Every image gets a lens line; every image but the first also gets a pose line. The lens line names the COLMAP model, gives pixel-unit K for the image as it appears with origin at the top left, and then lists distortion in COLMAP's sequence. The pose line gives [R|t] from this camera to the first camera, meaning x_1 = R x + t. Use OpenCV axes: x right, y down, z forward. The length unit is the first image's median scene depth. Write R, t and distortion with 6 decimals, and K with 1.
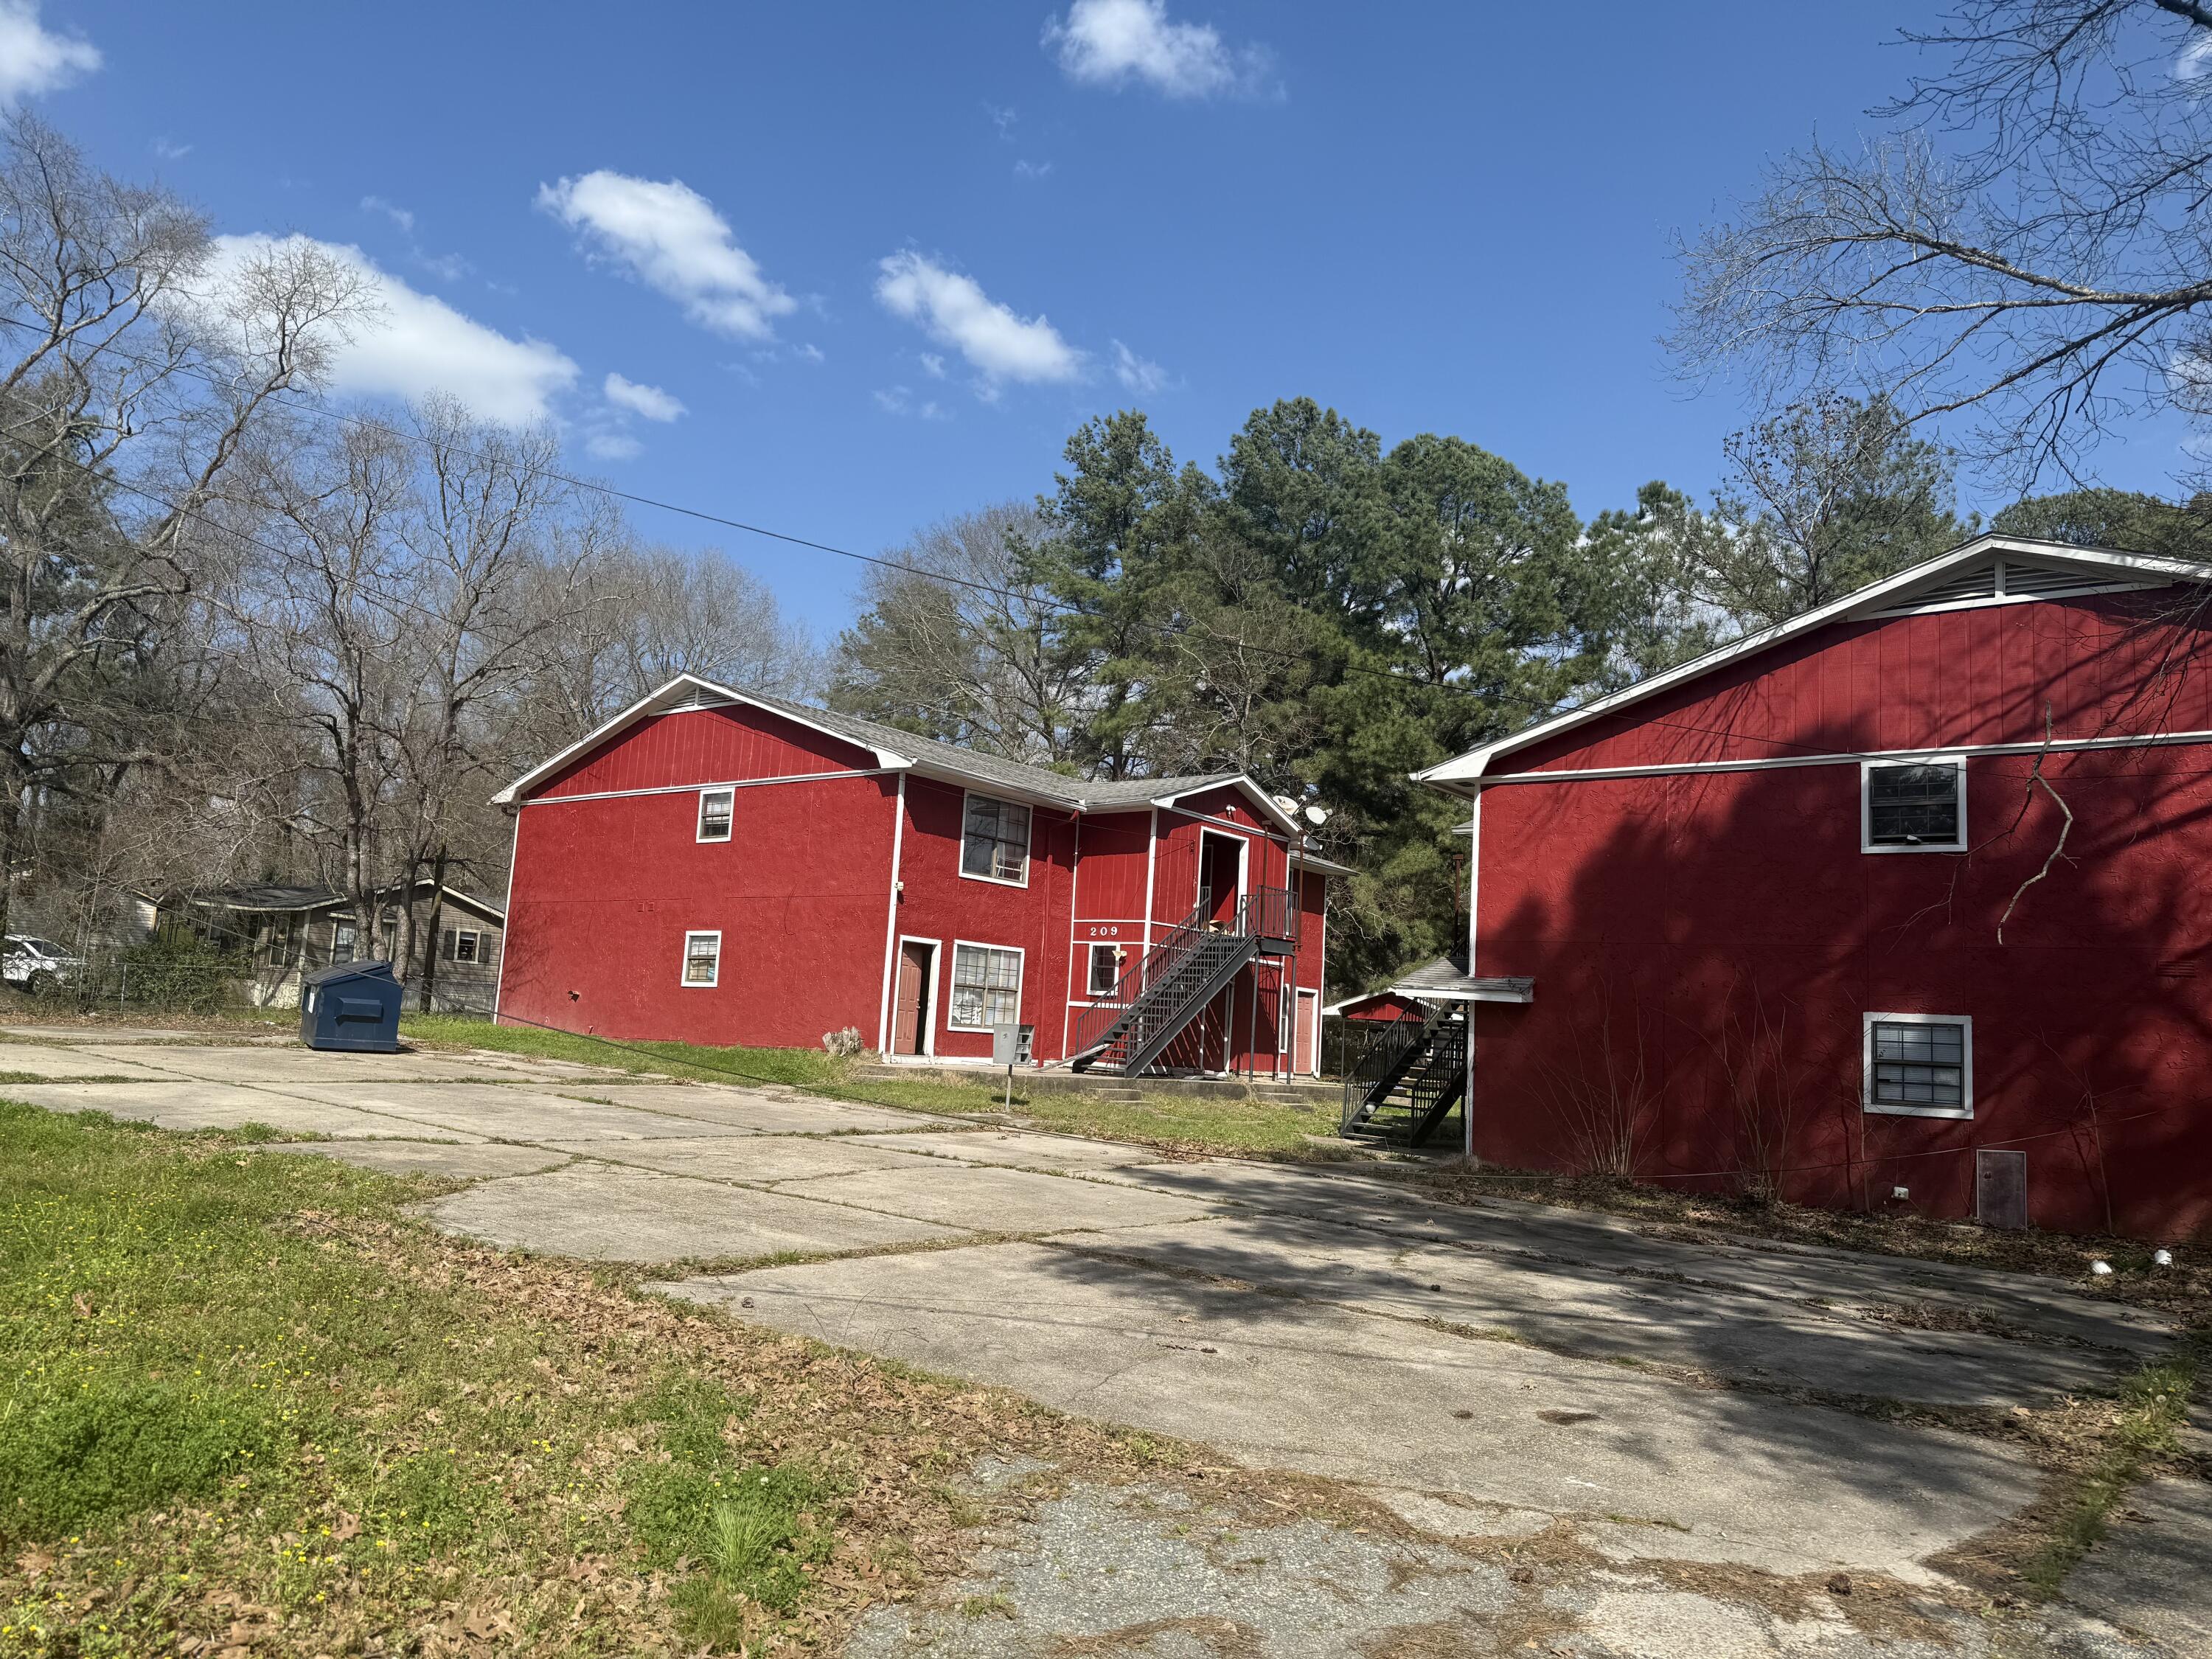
lens RADIAL K [[1566.7, 0, 1094.0], [0, 1566.7, 889.2], [0, 0, 1]] dist [0.060687, -0.066869]
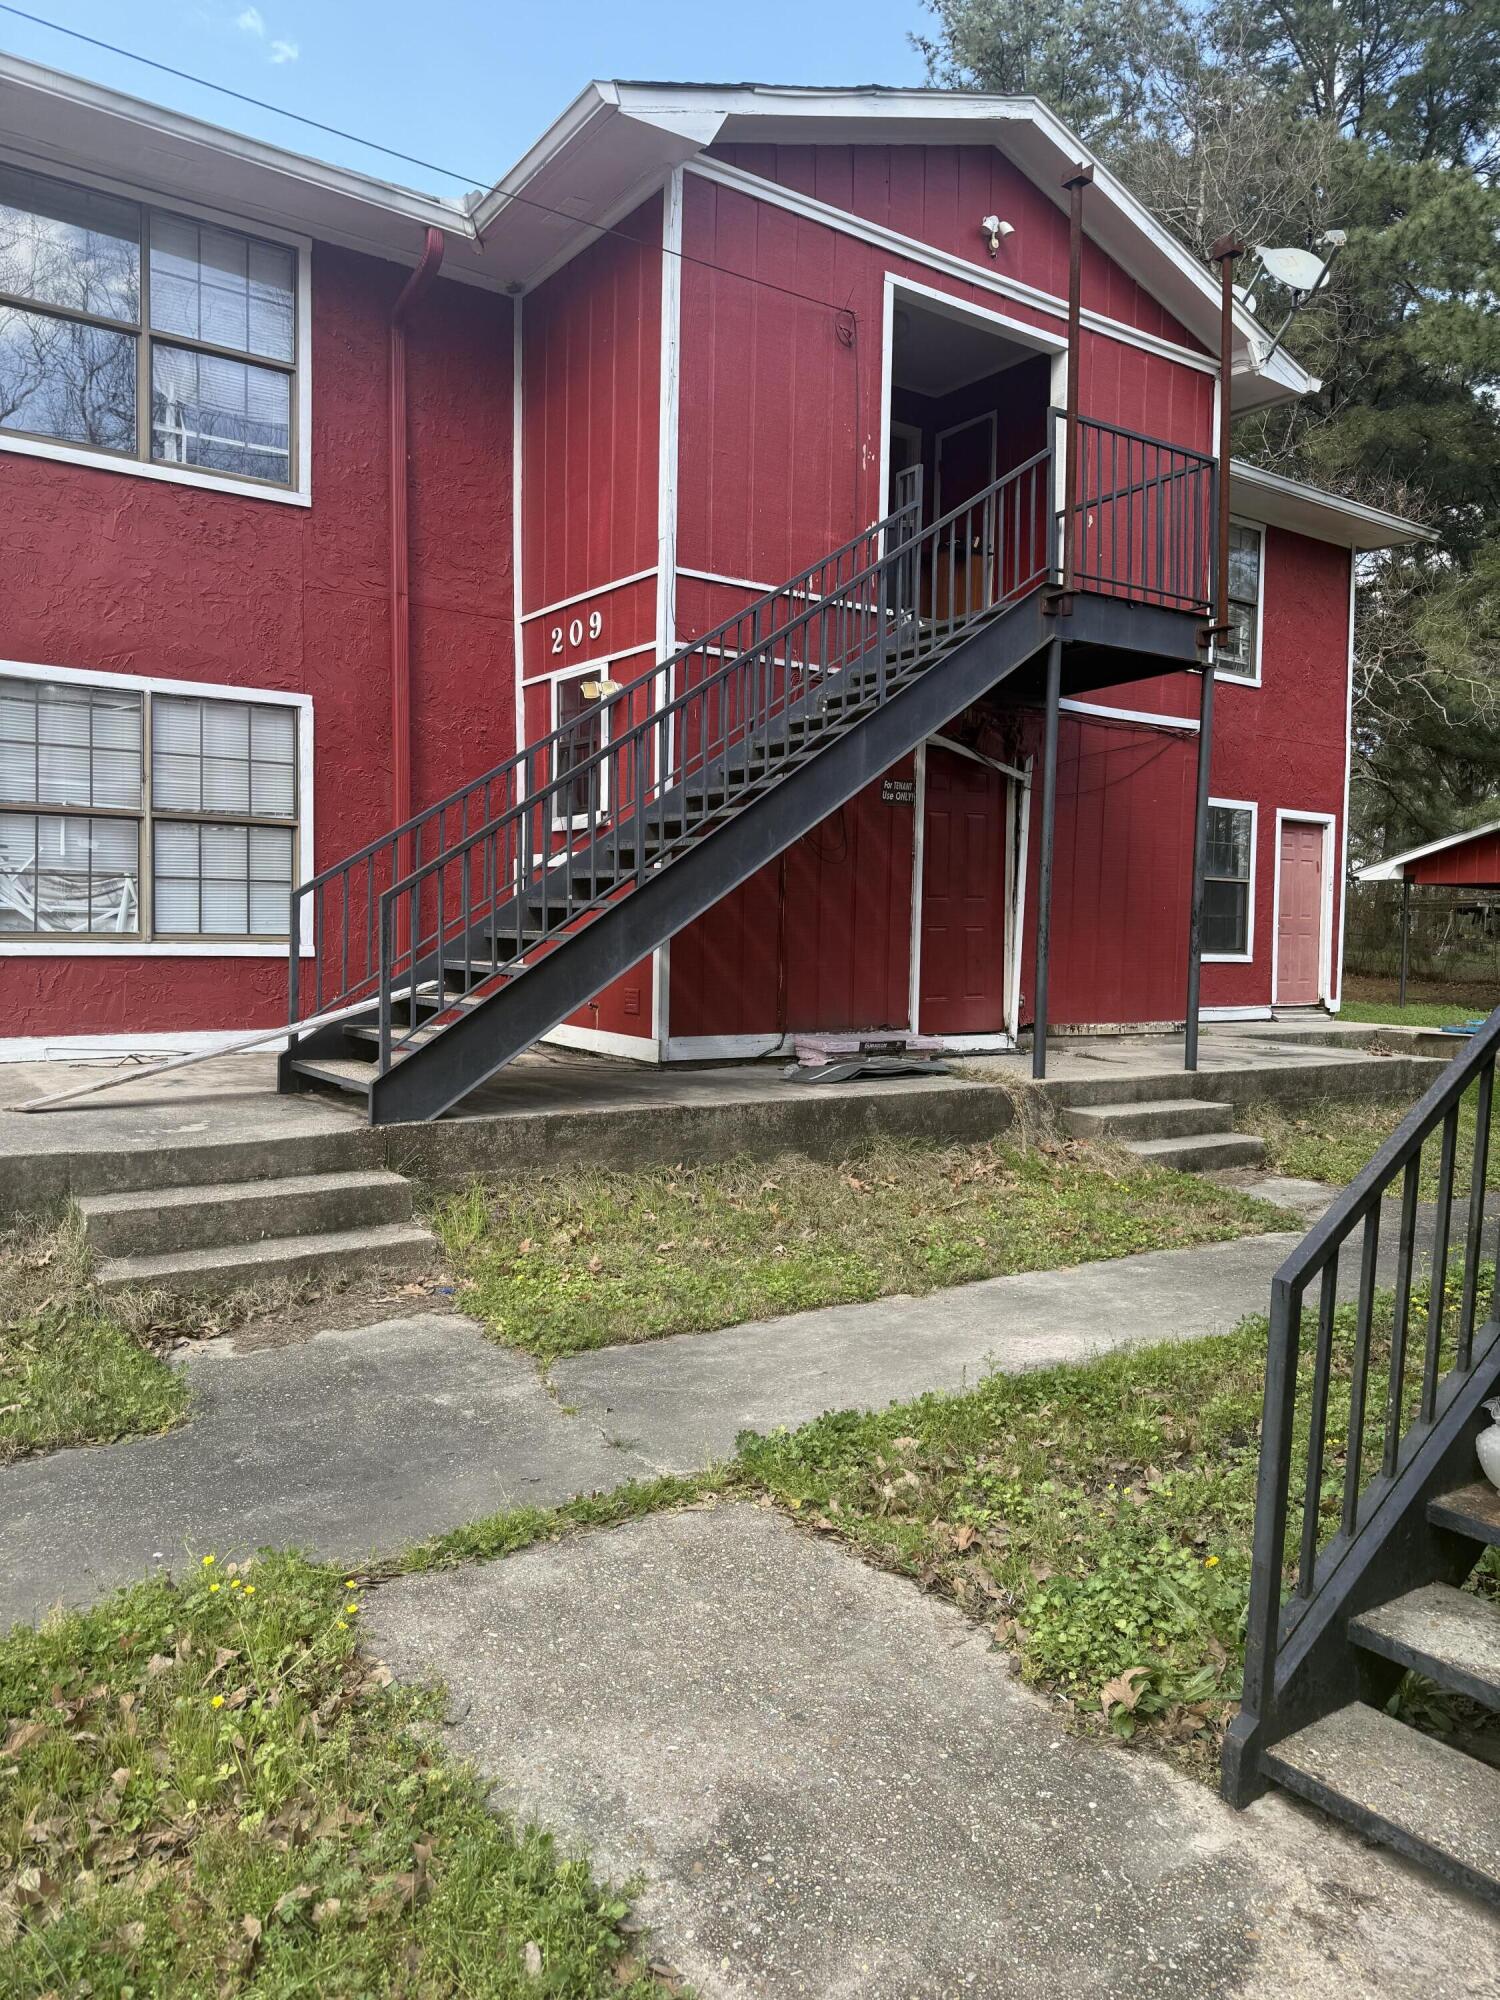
lens RADIAL K [[1416.5, 0, 757.4], [0, 1416.5, 1016.4], [0, 0, 1]] dist [0.060687, -0.066869]
pose [[0.960024, -0.022948, -0.278976, 0.123527], [0.064684, 0.987846, 0.141336, 0.066713], [0.272342, -0.153731, 0.949840, 0.712645]]
